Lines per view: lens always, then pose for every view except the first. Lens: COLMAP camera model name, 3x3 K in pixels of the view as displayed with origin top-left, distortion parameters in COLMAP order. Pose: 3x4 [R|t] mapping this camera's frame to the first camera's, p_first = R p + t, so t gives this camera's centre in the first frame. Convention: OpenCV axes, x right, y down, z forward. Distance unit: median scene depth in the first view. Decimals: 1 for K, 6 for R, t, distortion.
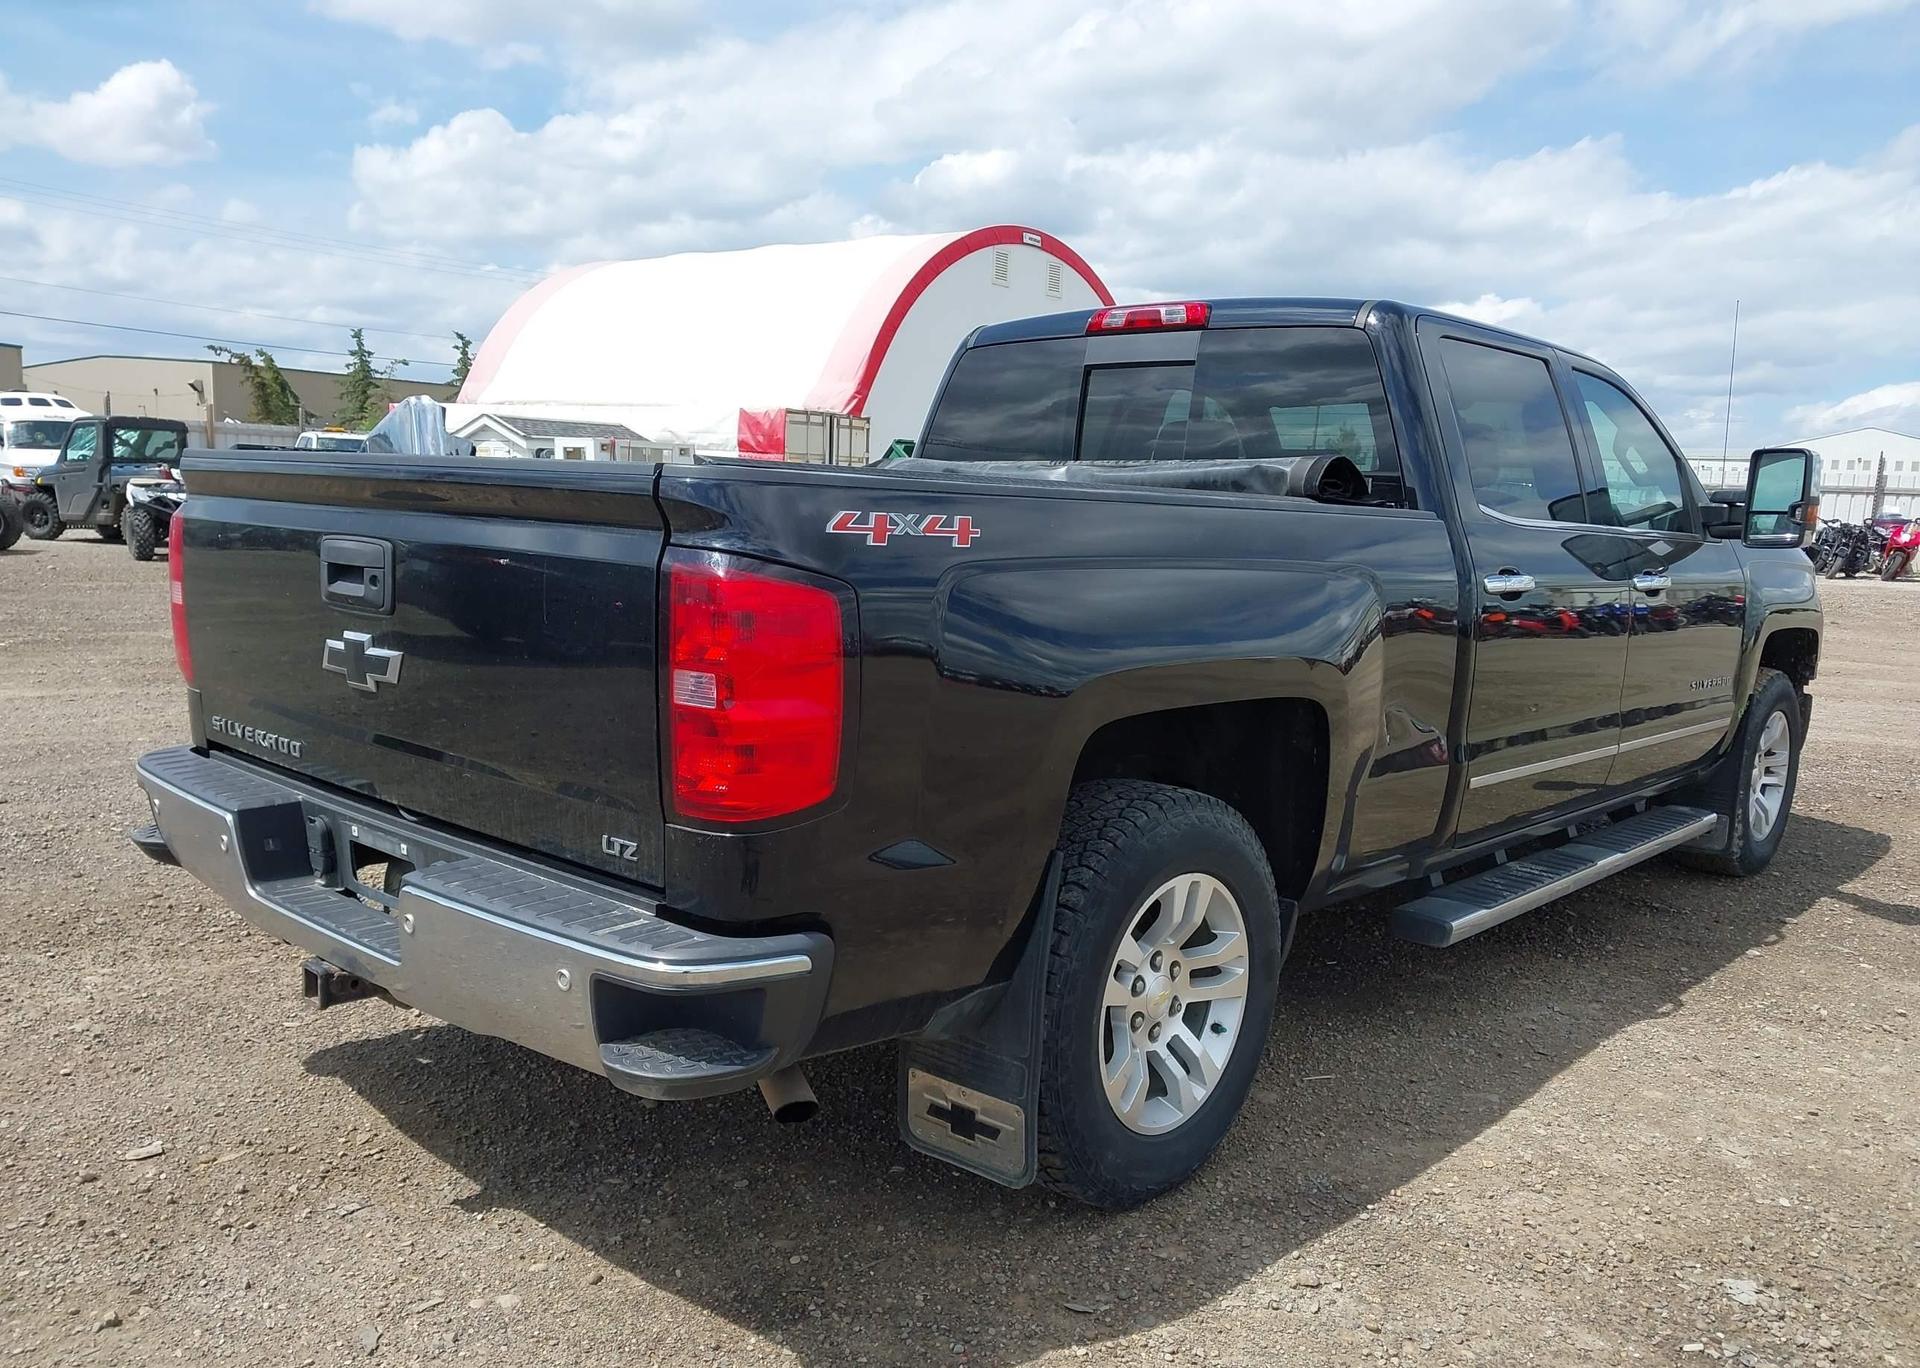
lens RADIAL K [[1506.9, 0, 960.1], [0, 1506.9, 735.0], [0, 0, 1]] dist [0.017150, -0.017663]
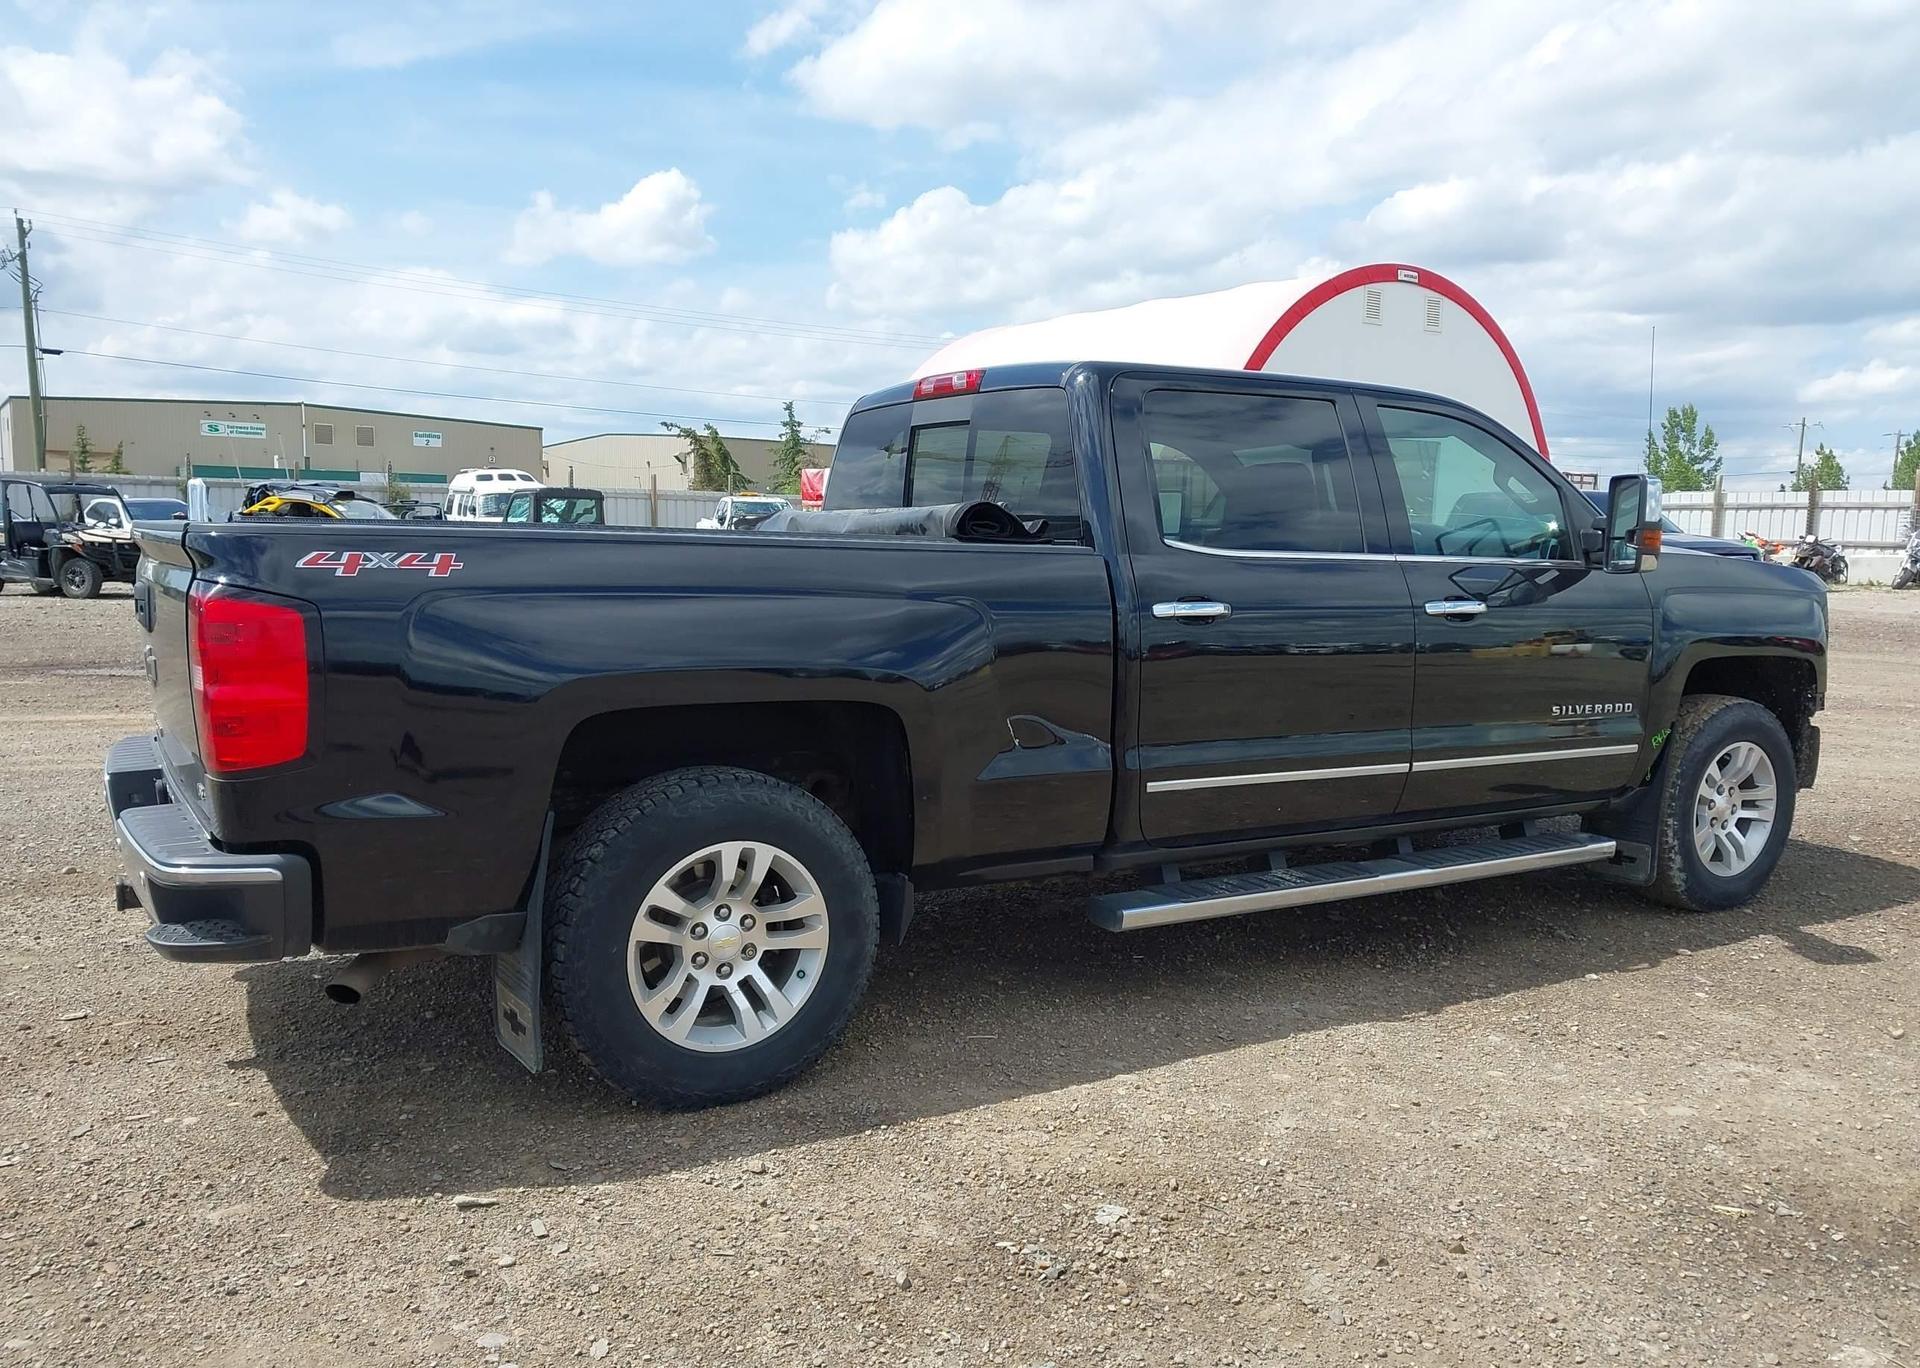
lens RADIAL K [[1493.2, 0, 960.3], [0, 1493.2, 746.1], [0, 0, 1]] dist [0.023725, -0.002365]
pose [[0.958931, 0.016491, -0.283160, 0.483566], [-0.022902, 0.999551, -0.019347, 0.024519], [0.282714, 0.025037, 0.958878, -0.087781]]
